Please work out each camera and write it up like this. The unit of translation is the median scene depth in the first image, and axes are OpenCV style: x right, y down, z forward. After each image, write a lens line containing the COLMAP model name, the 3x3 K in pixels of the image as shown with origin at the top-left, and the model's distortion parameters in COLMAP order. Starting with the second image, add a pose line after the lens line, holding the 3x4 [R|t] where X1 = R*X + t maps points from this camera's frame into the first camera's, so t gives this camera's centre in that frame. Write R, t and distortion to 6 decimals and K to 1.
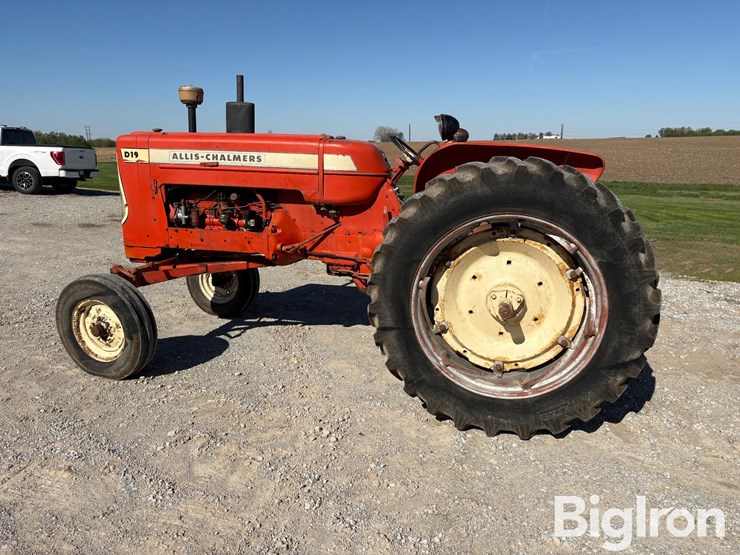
lens RADIAL K [[561.0, 0, 370.0], [0, 561.0, 277.5], [0, 0, 1]] dist [0.003346, -0.003804]
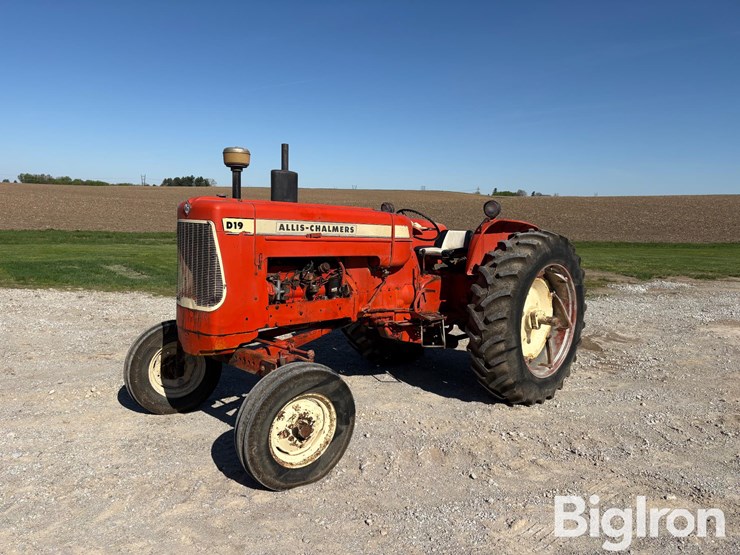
lens RADIAL K [[545.2, 0, 369.5], [0, 545.2, 287.1], [0, 0, 1]] dist [0.042093, -0.000907]
pose [[0.524706, -0.101602, 0.845199, -1.046715], [0.153877, 0.987817, 0.023219, -0.118149], [-0.837261, 0.117874, 0.533948, 0.413121]]
